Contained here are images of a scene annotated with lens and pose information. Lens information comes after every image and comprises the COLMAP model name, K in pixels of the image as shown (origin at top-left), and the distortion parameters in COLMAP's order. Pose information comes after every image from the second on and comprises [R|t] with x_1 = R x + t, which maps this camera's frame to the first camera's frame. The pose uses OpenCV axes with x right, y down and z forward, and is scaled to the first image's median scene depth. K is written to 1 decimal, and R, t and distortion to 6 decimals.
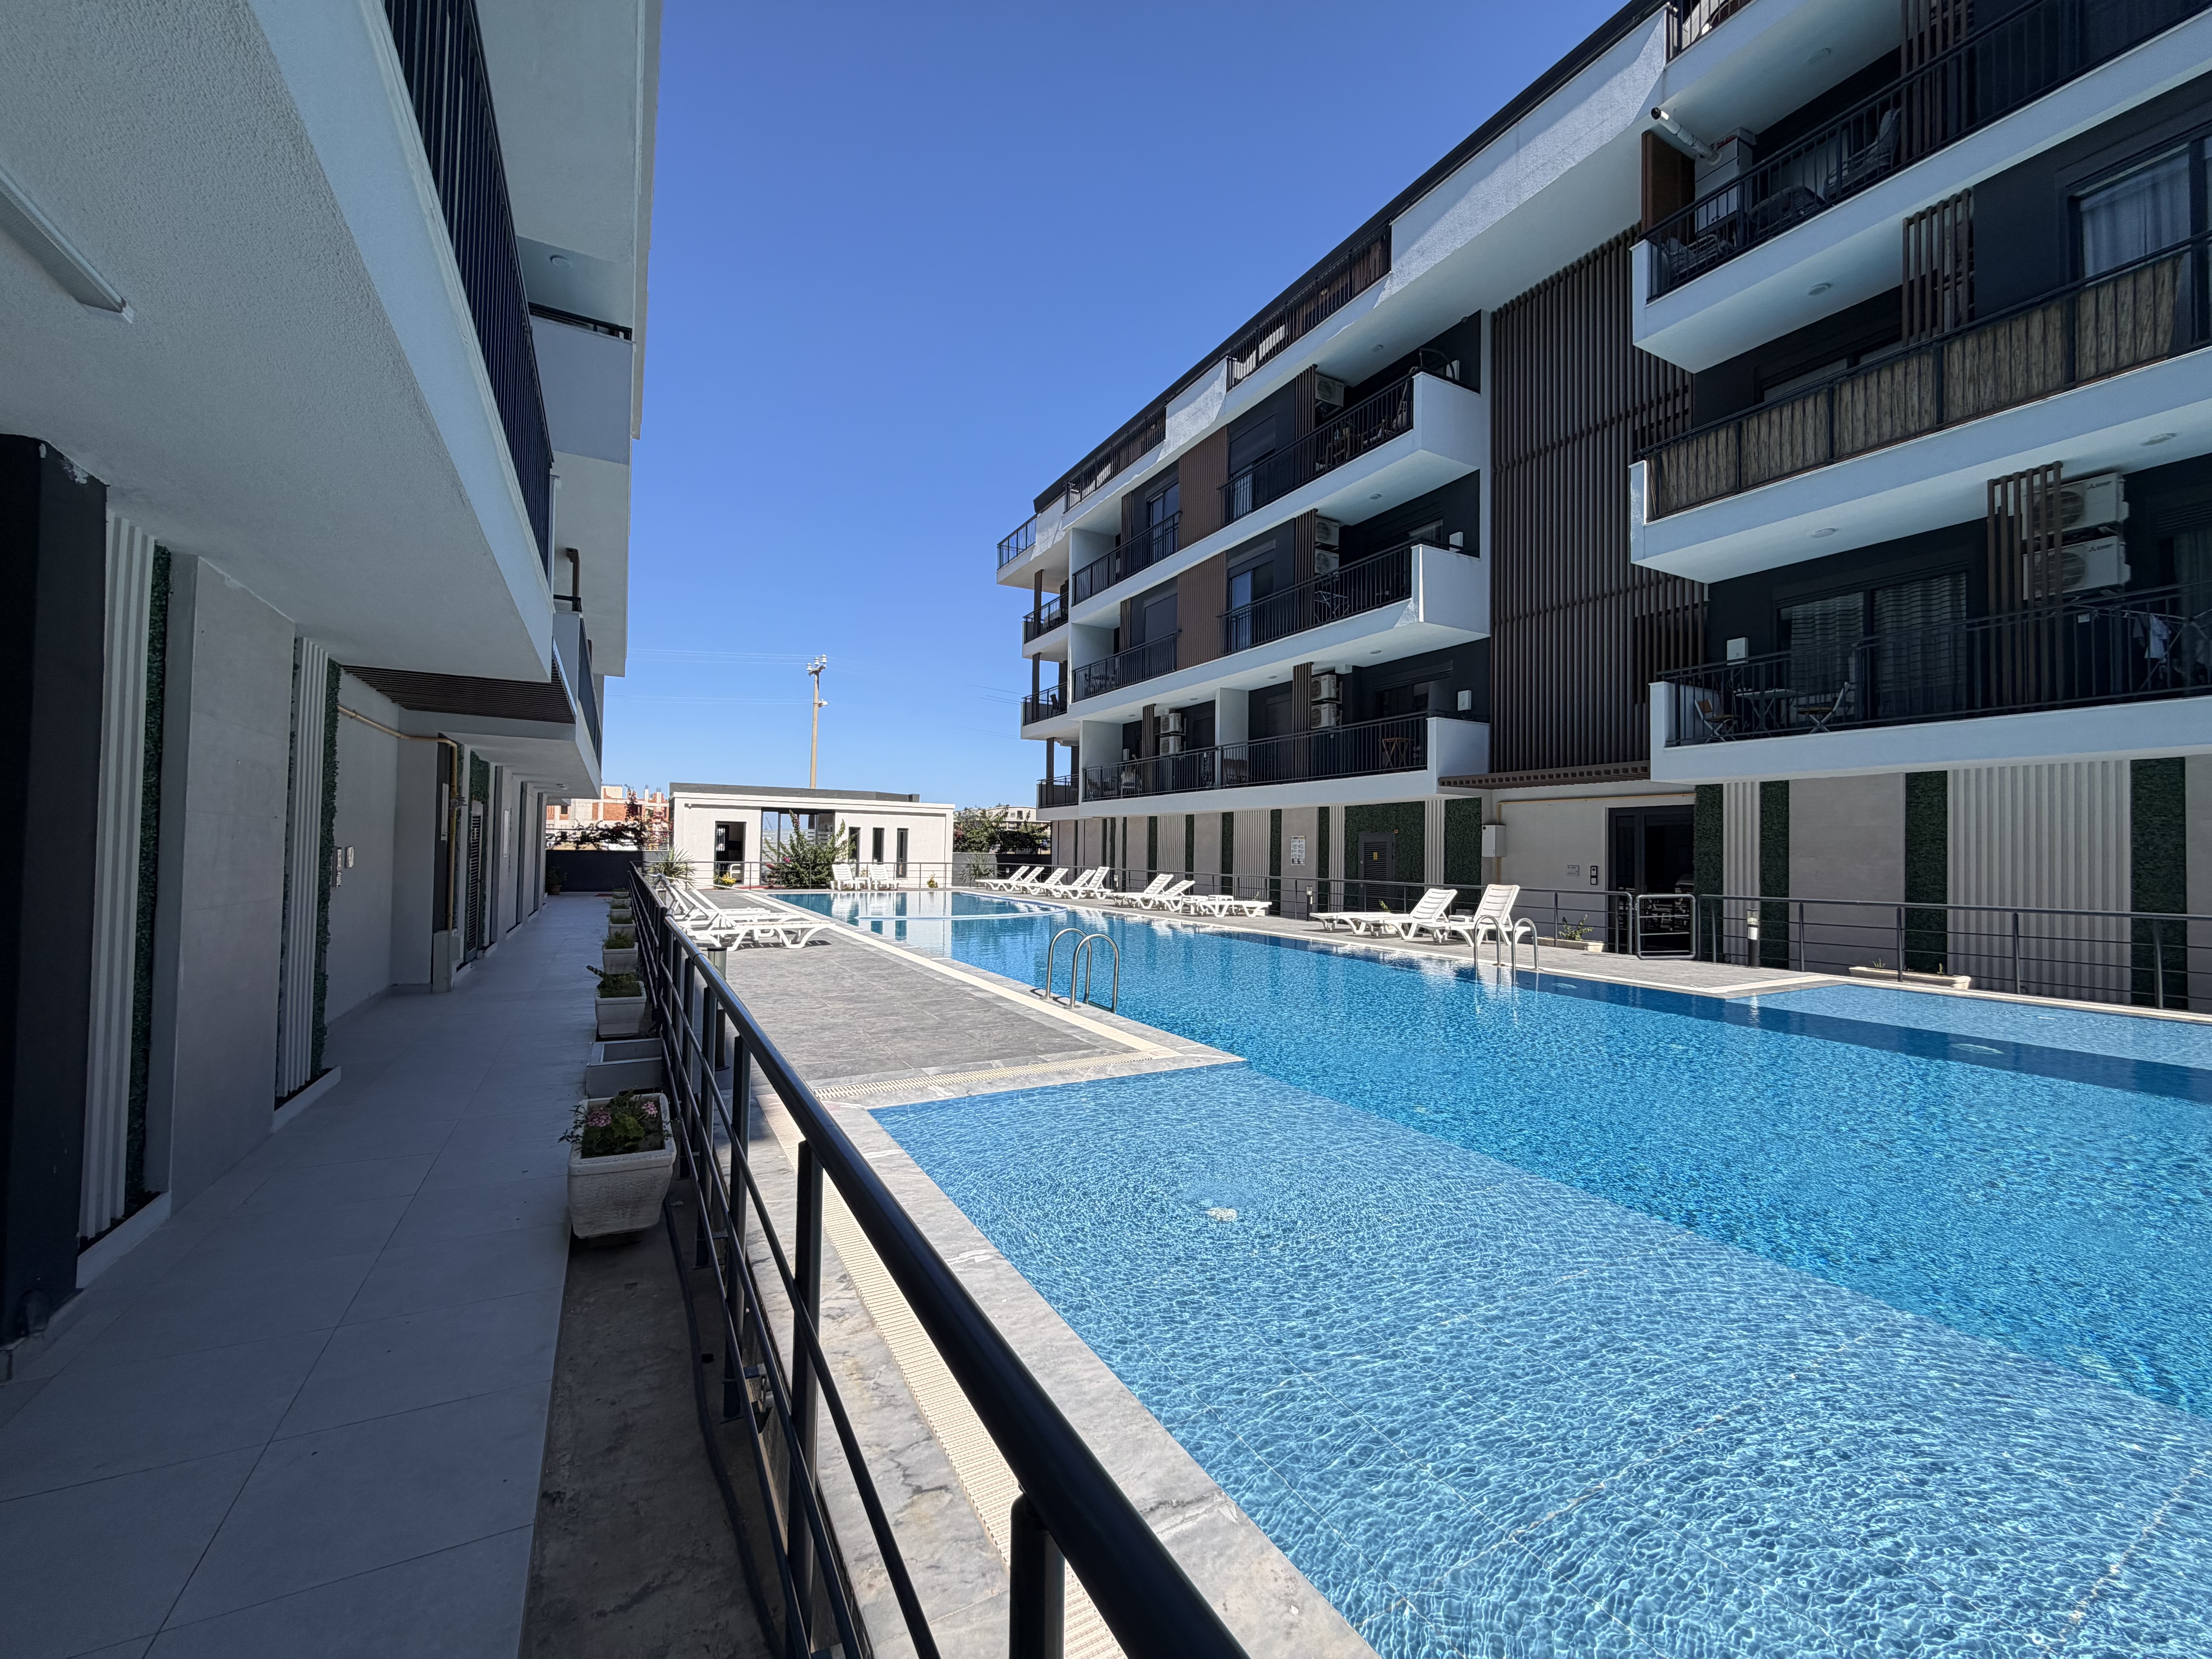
lens RADIAL K [[885.0, 0, 1108.9], [0, 885.0, 827.6], [0, 0, 1]] dist [0.000131, 0.000369]
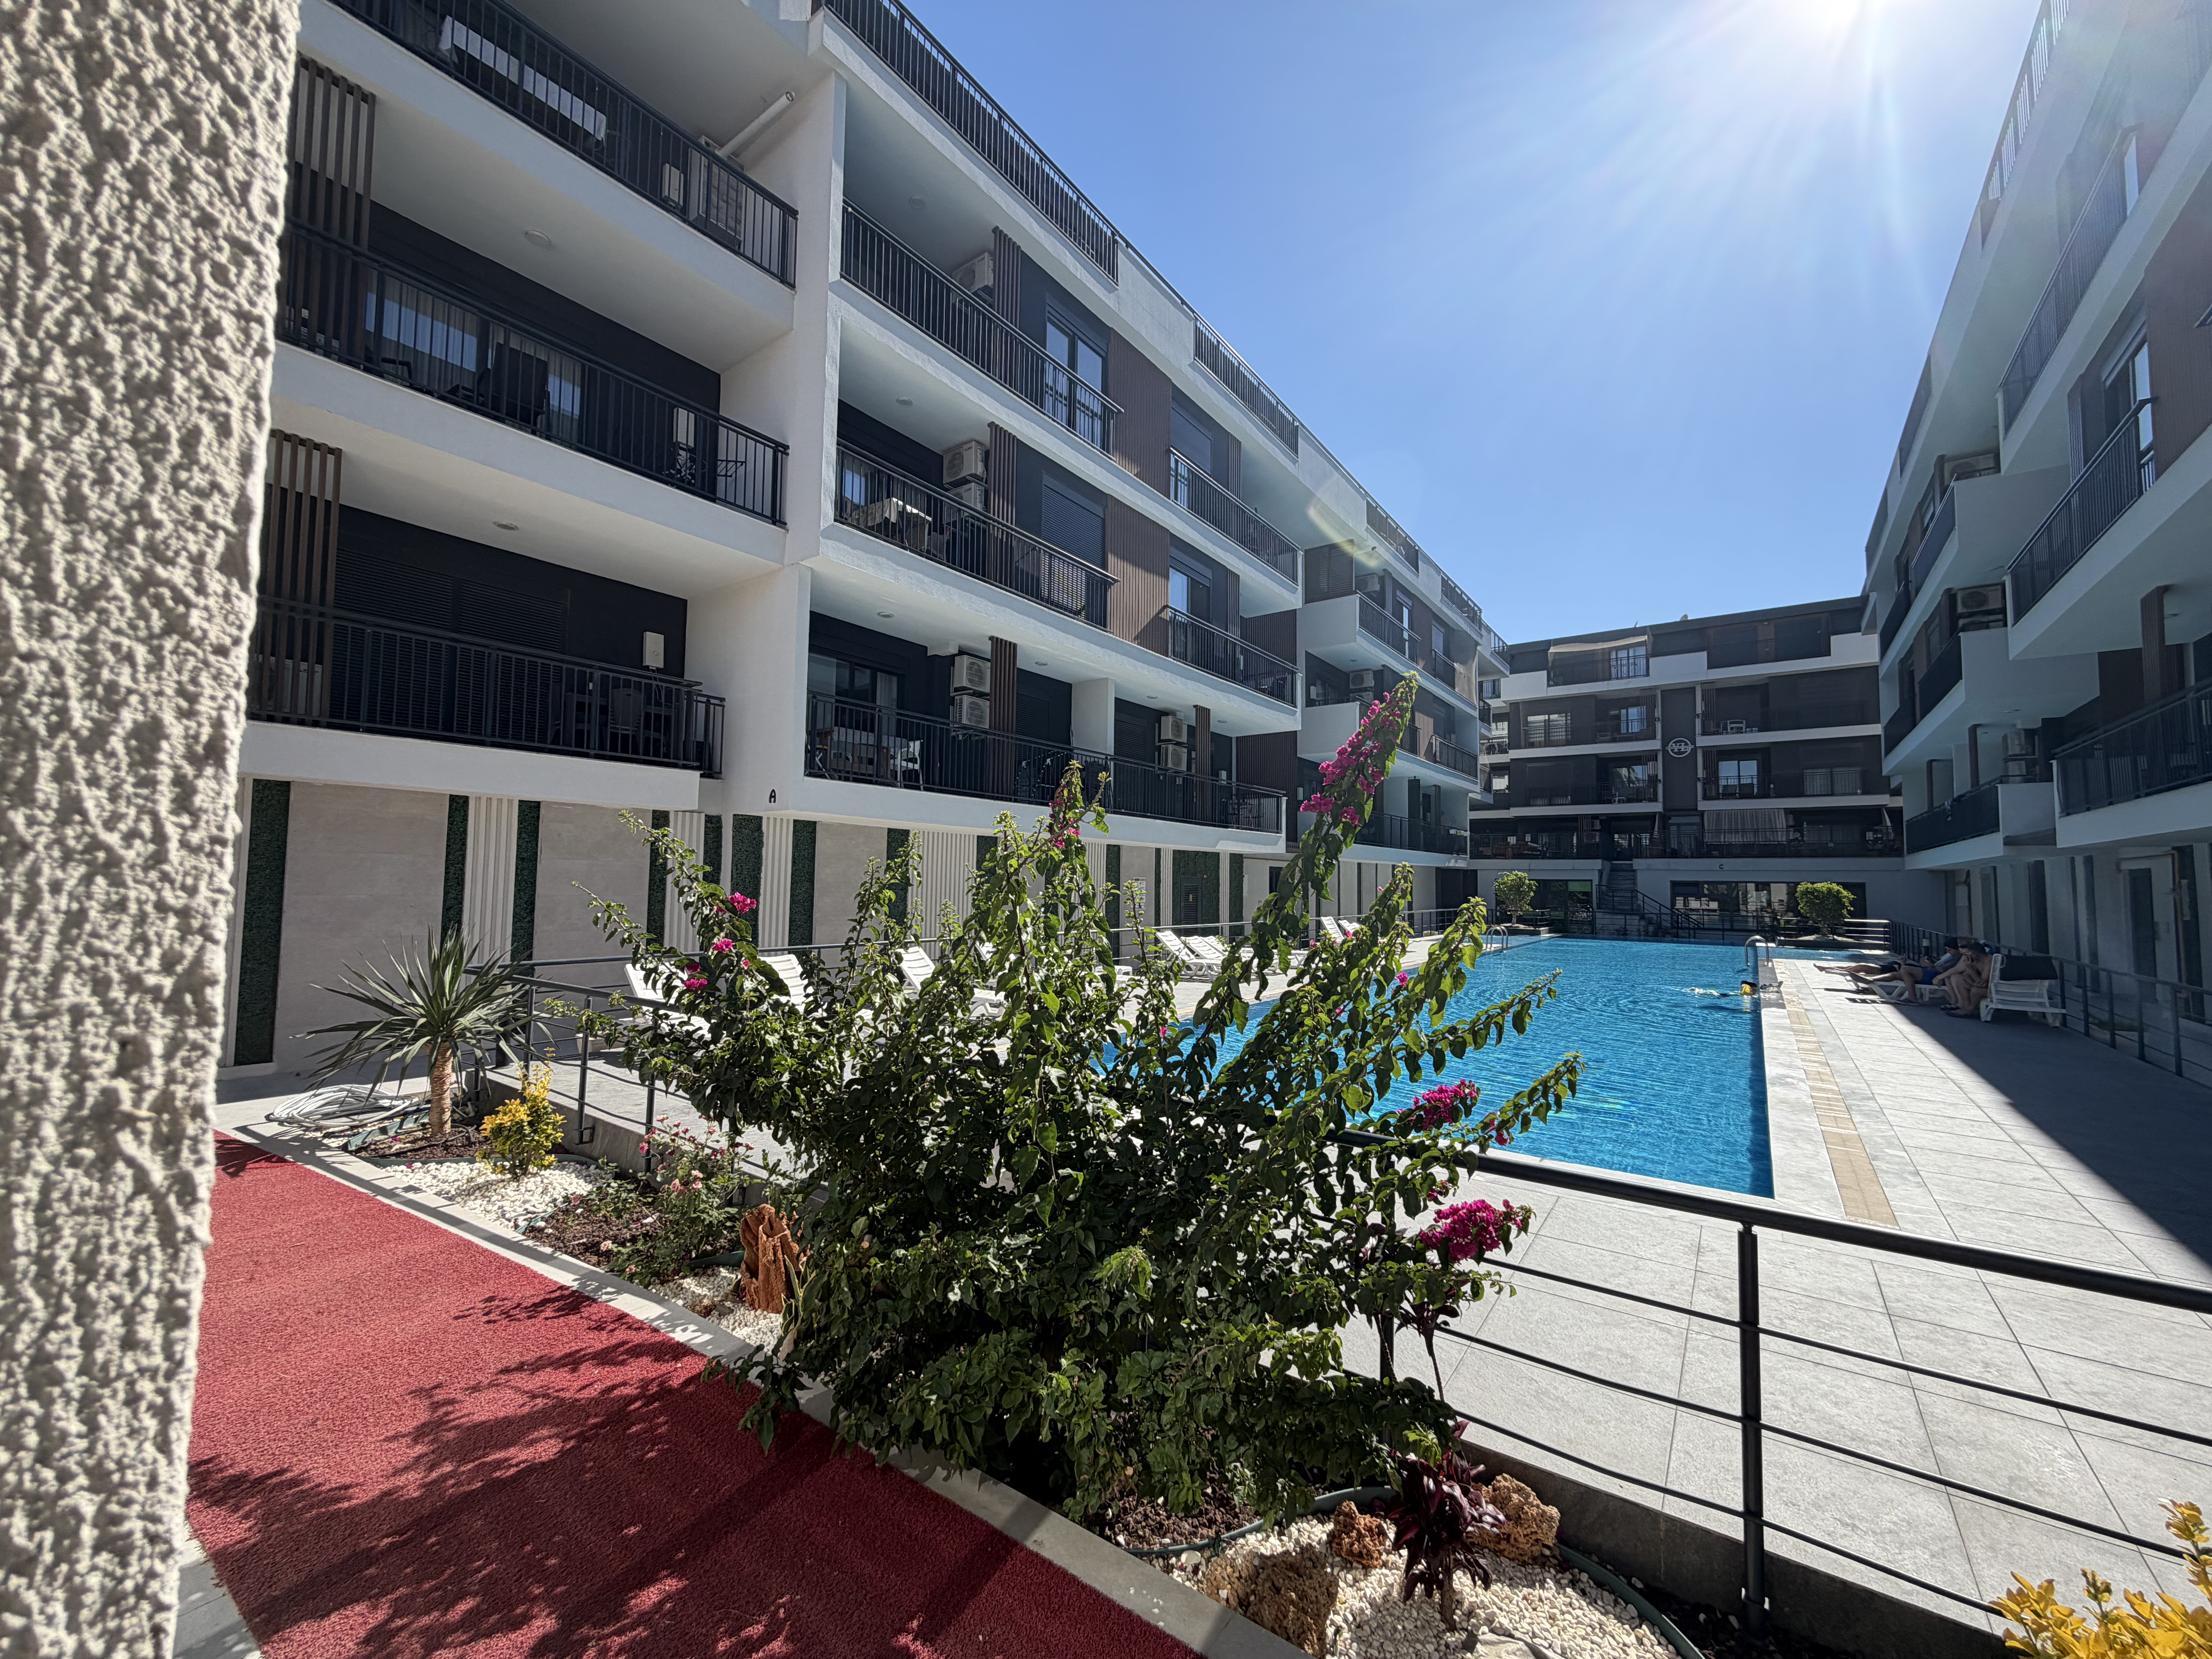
lens RADIAL K [[885.0, 0, 1098.7], [0, 885.0, 832.5], [0, 0, 1]] dist [0.000131, 0.000369]
pose [[-0.414639, 0.035573, 0.909291, -0.485518], [-0.041732, 0.997441, -0.058052, 0.015826], [-0.909029, -0.062017, -0.412093, 1.155709]]
